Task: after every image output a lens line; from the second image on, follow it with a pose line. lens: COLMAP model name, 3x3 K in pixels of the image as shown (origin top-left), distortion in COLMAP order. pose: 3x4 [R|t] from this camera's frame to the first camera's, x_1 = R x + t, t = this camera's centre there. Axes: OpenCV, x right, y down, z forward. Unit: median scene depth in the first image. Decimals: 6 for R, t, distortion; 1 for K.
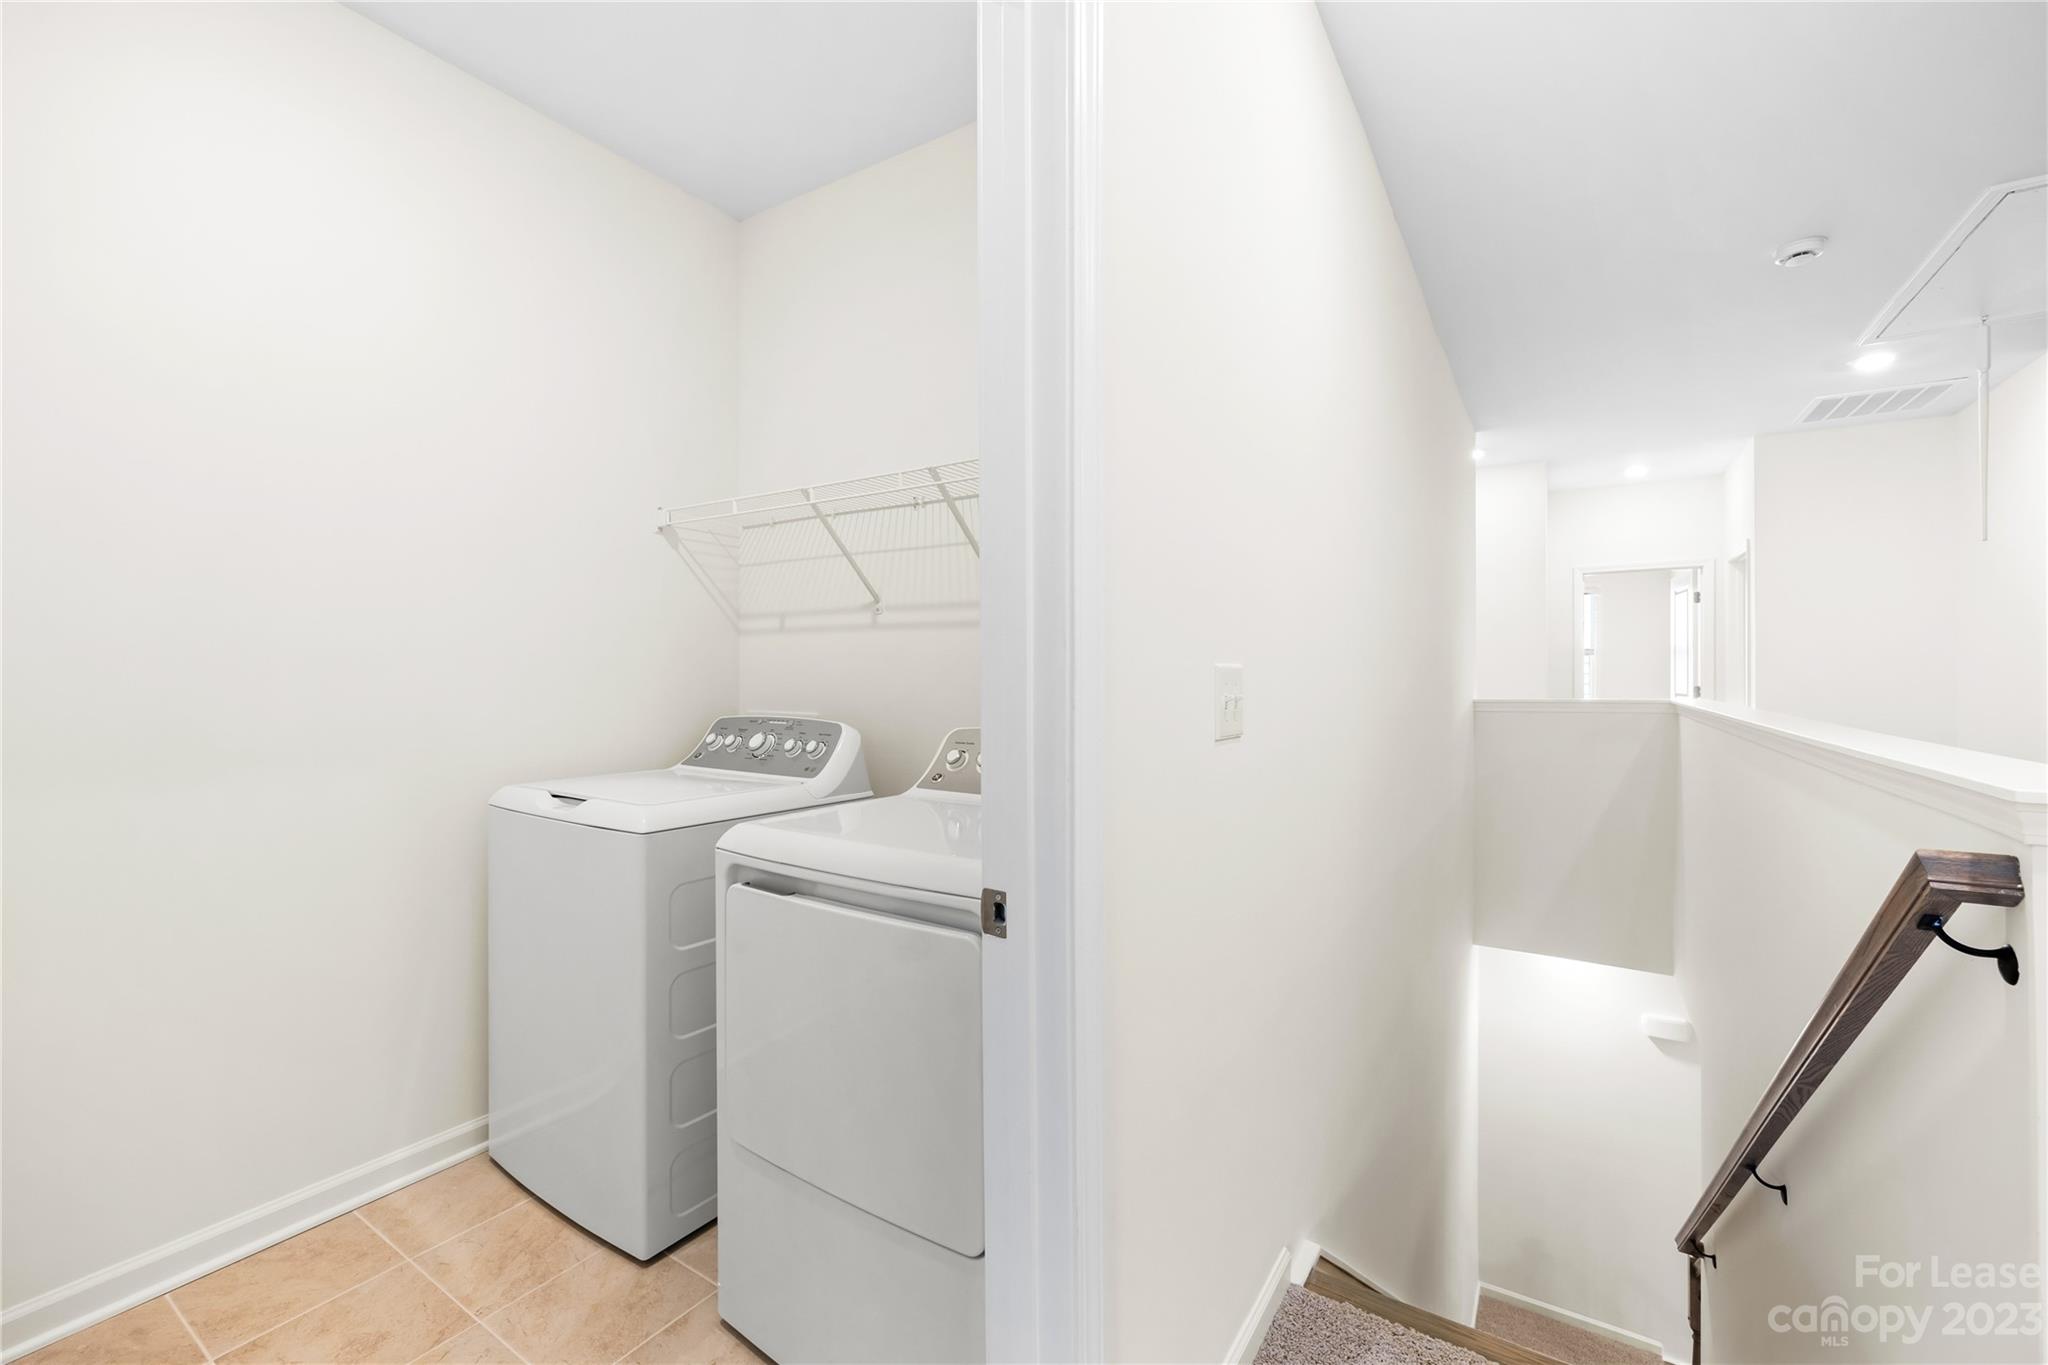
lens RADIAL K [[833.6, 0, 1033.3], [0, 833.6, 667.7], [0, 0, 1]] dist [-0.001034, -0.000239]
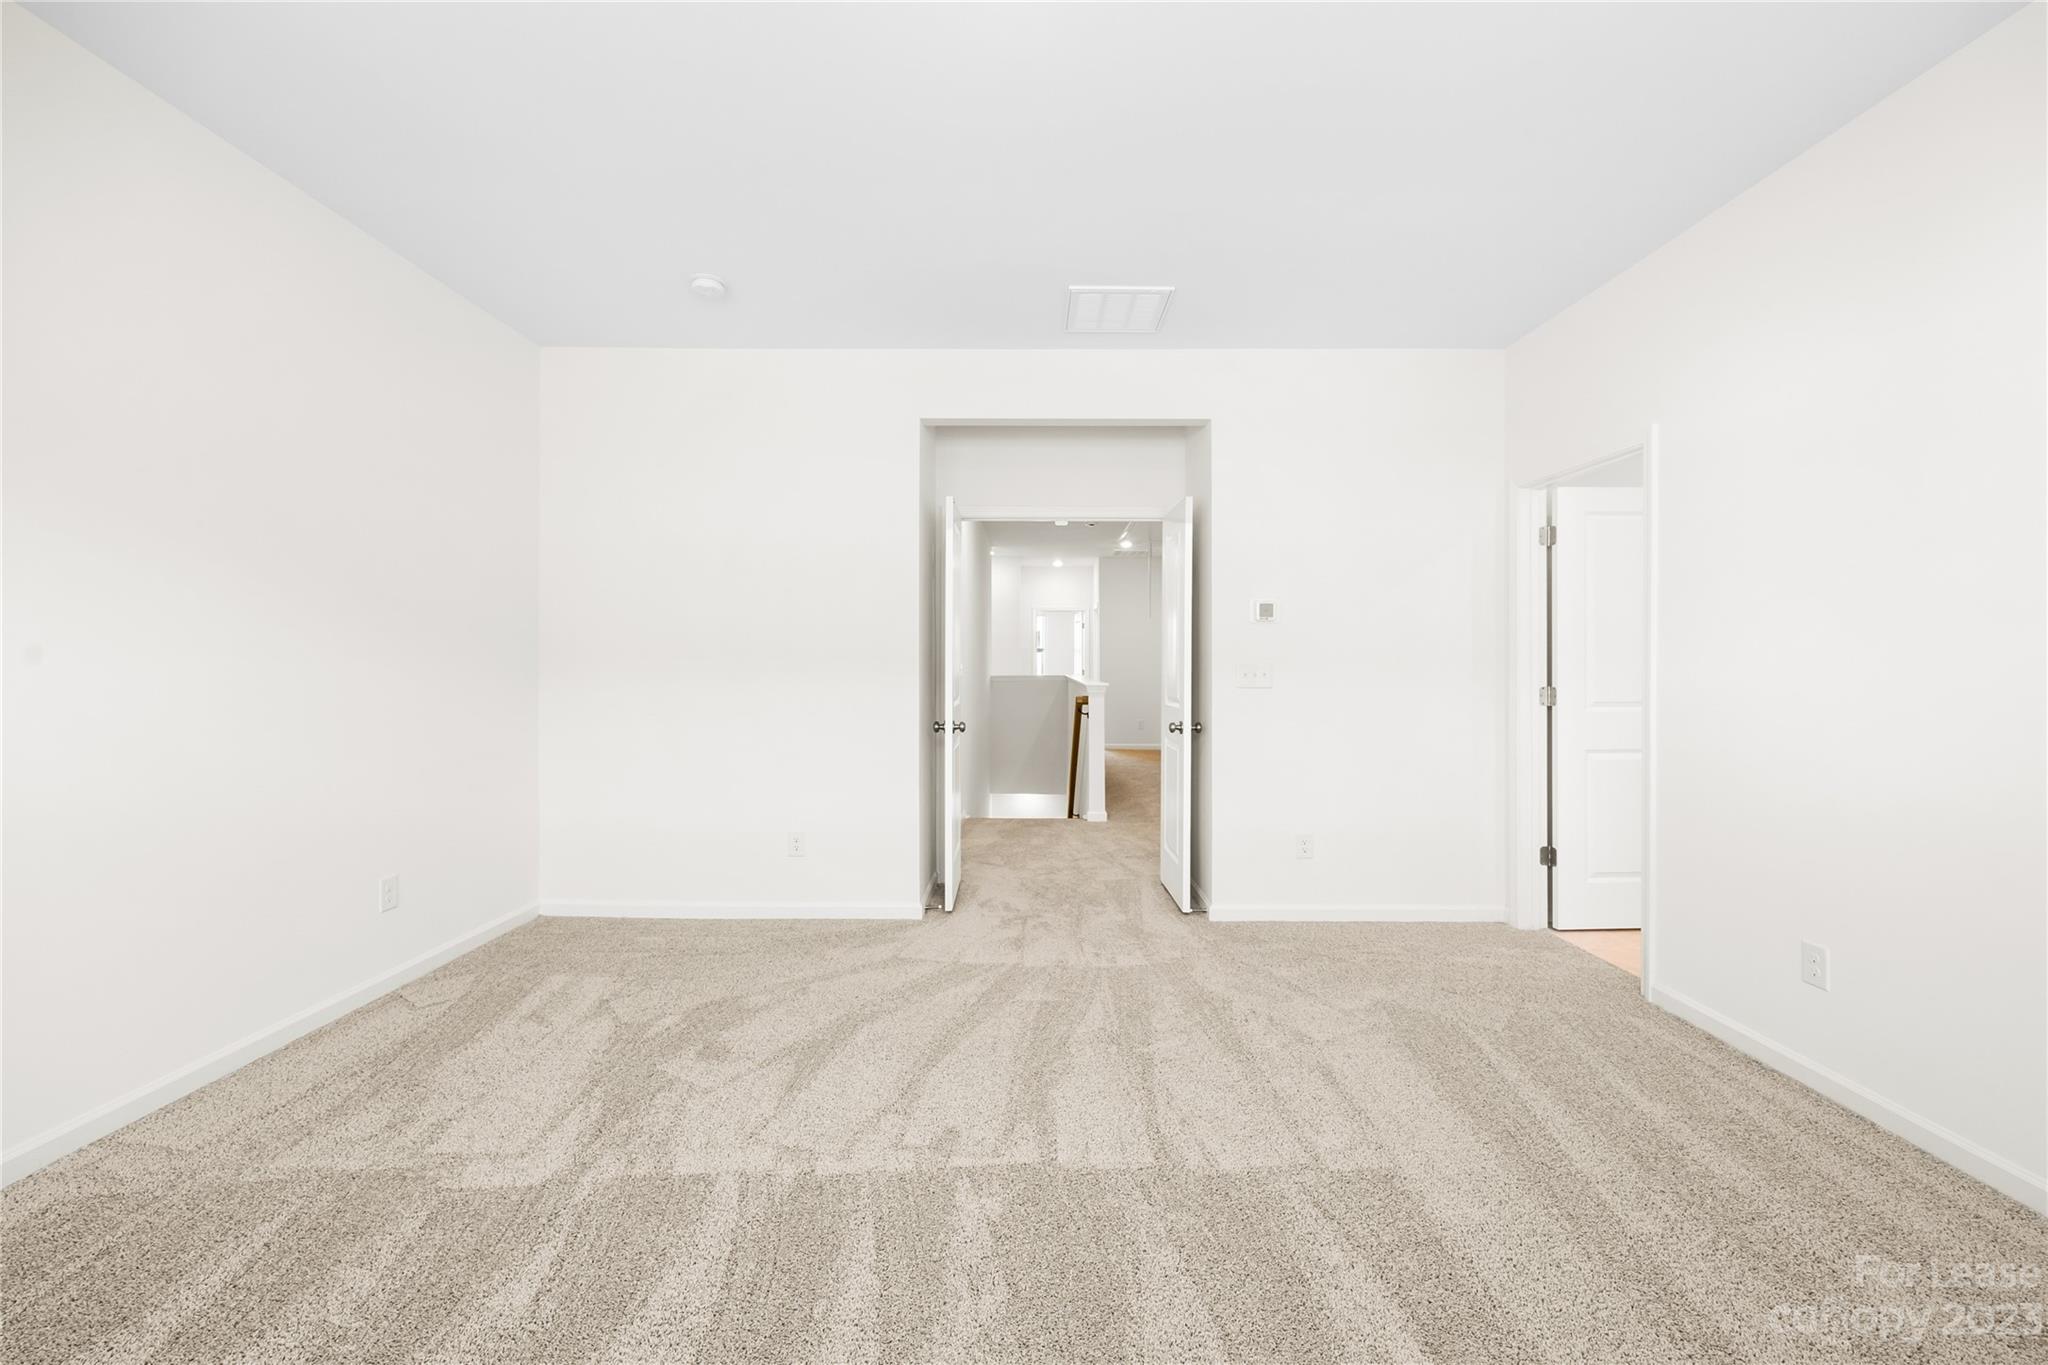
lens RADIAL K [[833.6, 0, 1033.3], [0, 833.6, 667.7], [0, 0, 1]] dist [-0.001034, -0.000239]
pose [[0.844644, -0.001621, 0.535325, -0.419465], [-0.005835, 0.999908, 0.012235, -0.006173], [-0.535296, -0.013458, 0.844557, -0.696222]]
